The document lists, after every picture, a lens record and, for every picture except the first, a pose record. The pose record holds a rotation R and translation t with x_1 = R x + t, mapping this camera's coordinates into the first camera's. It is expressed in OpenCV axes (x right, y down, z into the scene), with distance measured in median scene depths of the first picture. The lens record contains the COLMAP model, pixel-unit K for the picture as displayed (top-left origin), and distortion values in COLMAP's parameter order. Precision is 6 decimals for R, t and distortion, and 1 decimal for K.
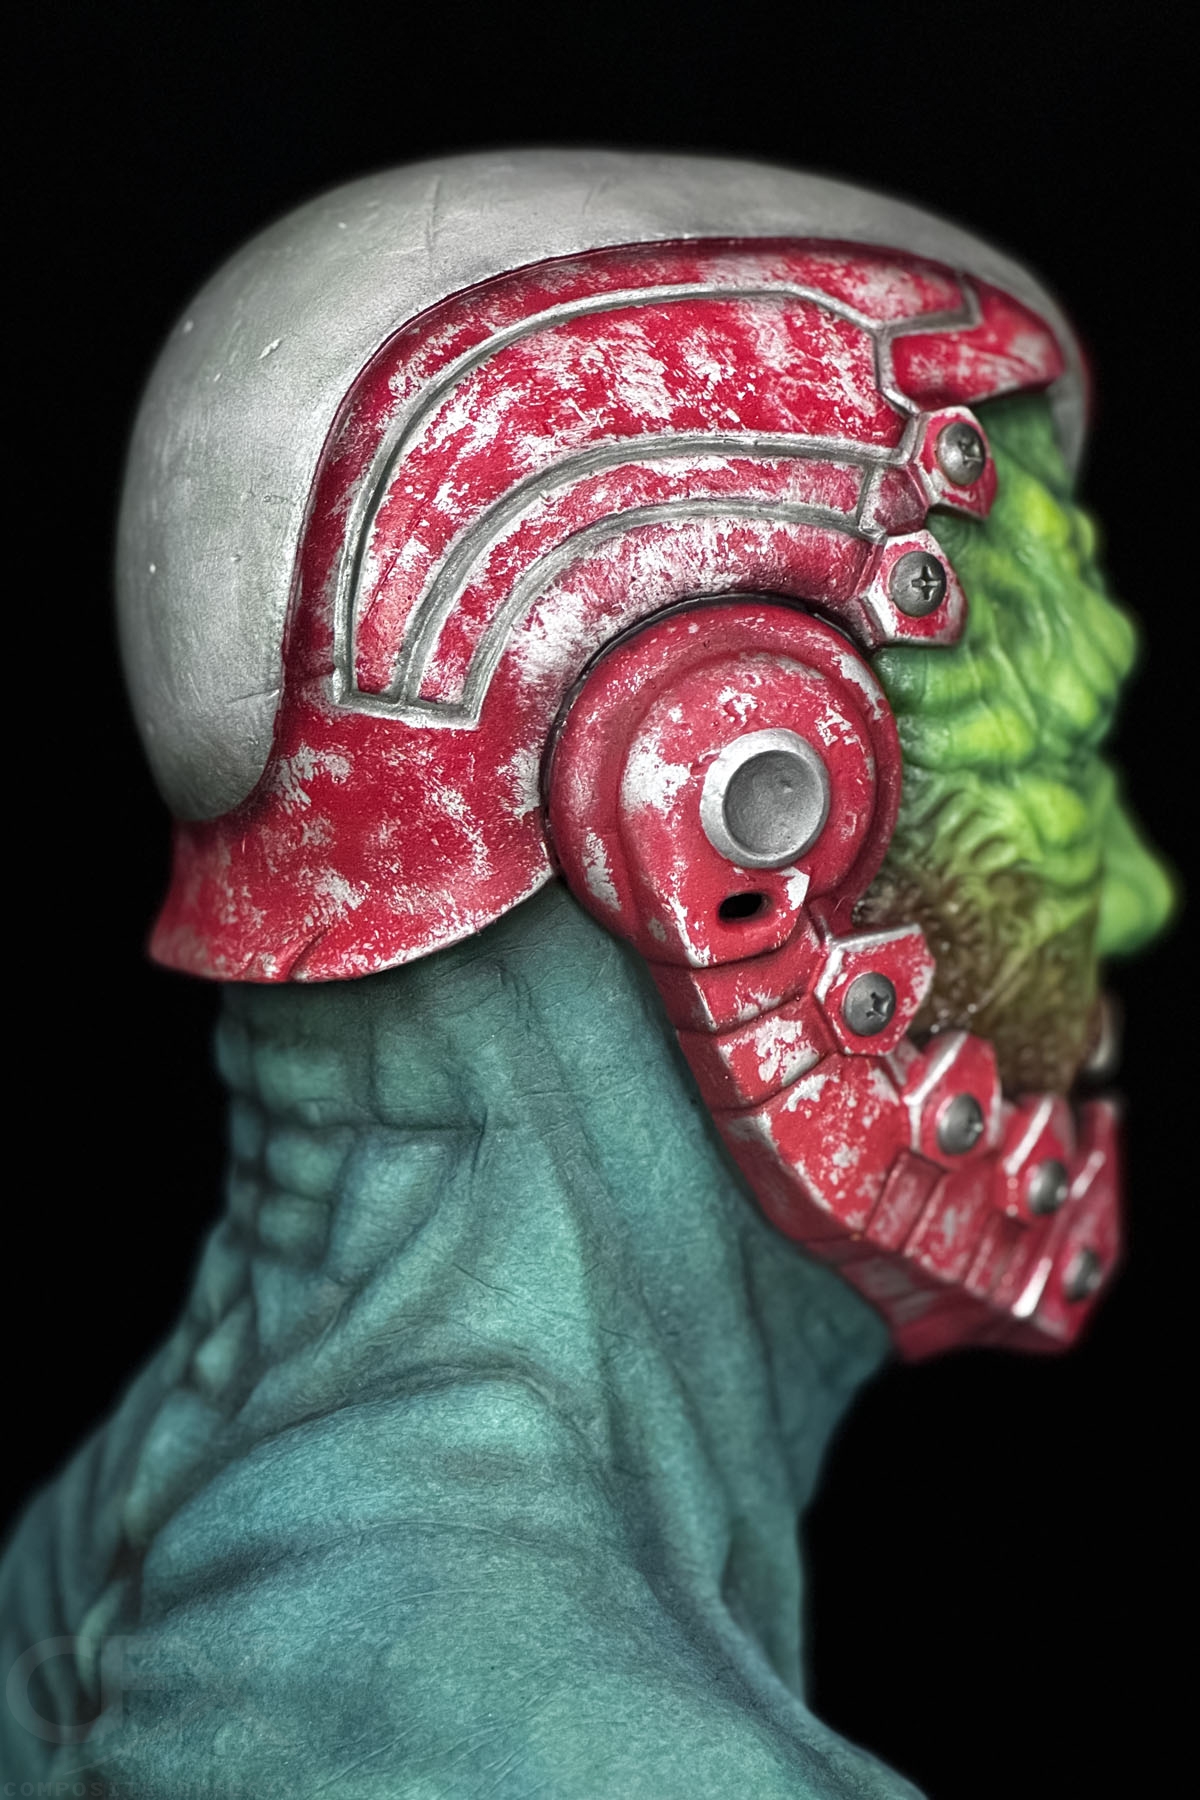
lens RADIAL K [[4136.5, 0, 535.1], [0, 4136.5, 857.1], [0, 0, 1]] dist [-0.672253, 15.641749]
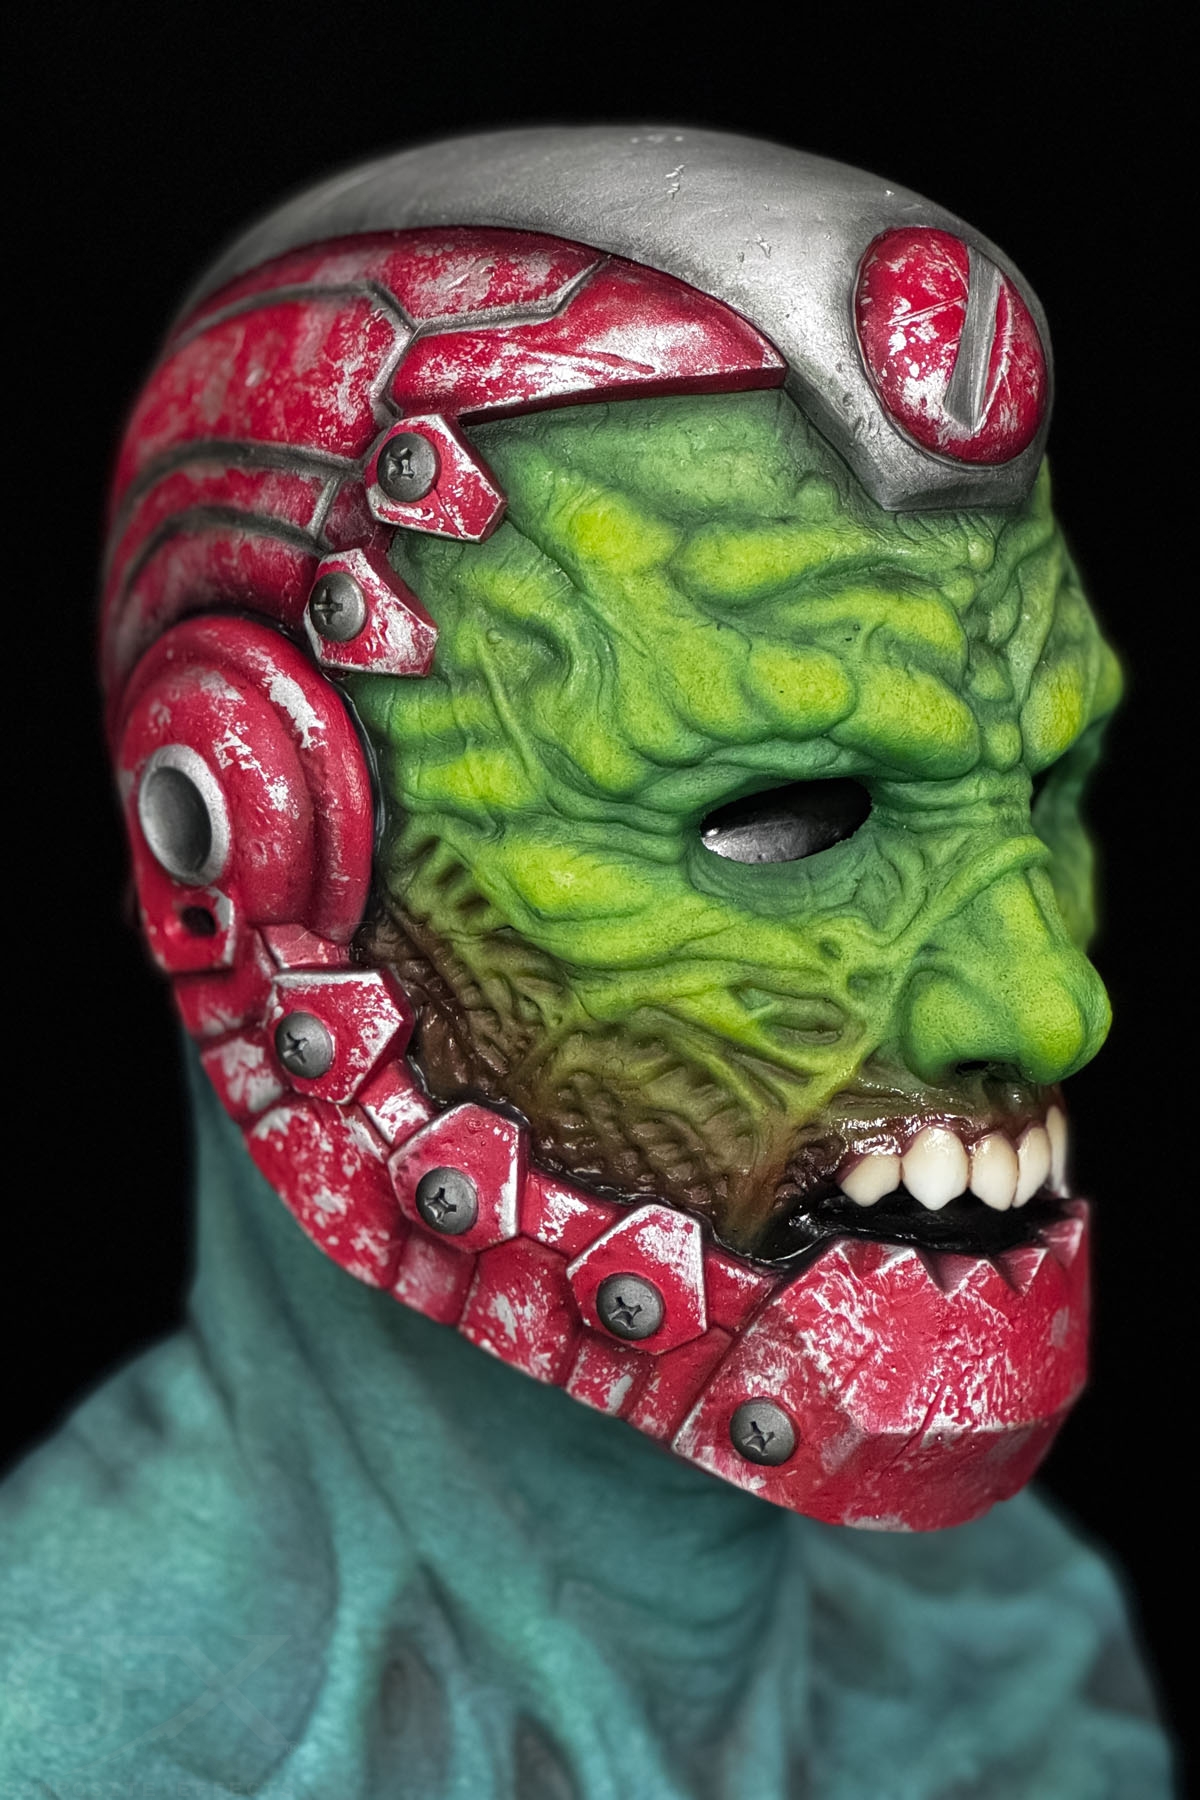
lens RADIAL K [[4136.5, 0, 535.1], [0, 4136.5, 857.1], [0, 0, 1]] dist [-0.672253, 15.641749]
pose [[0.325604, 0.126326, -0.937029, 0.992582], [-0.073965, 0.991401, 0.107954, -0.114848], [0.942609, 0.034157, 0.332147, 0.738500]]
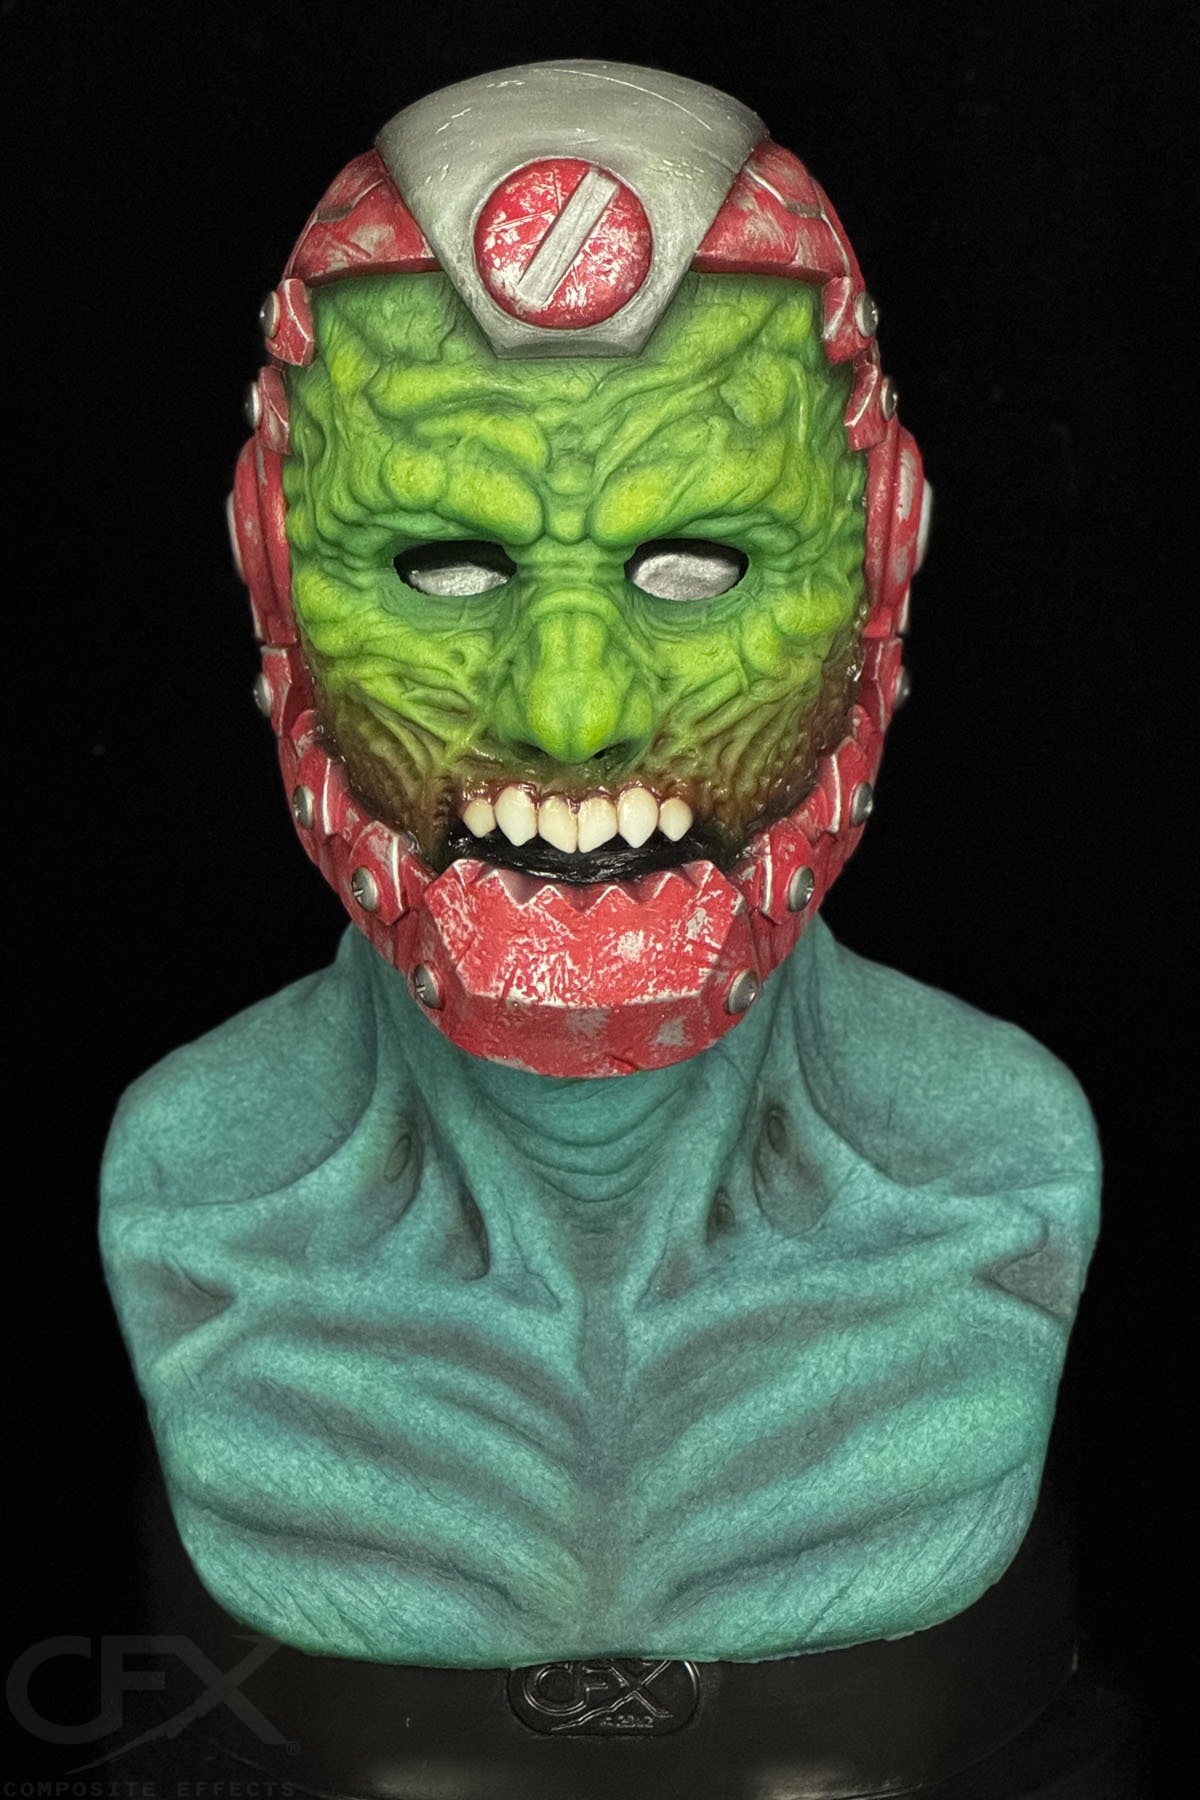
lens RADIAL K [[5199.0, 0, 532.0], [0, 5199.0, 973.5], [0, 0, 1]] dist [-0.665753, 14.975081]
pose [[-0.397416, 0.199955, -0.895589, 1.678869], [-0.050484, 0.969728, 0.238910, -0.305350], [0.916249, 0.140159, -0.375291, 1.782780]]
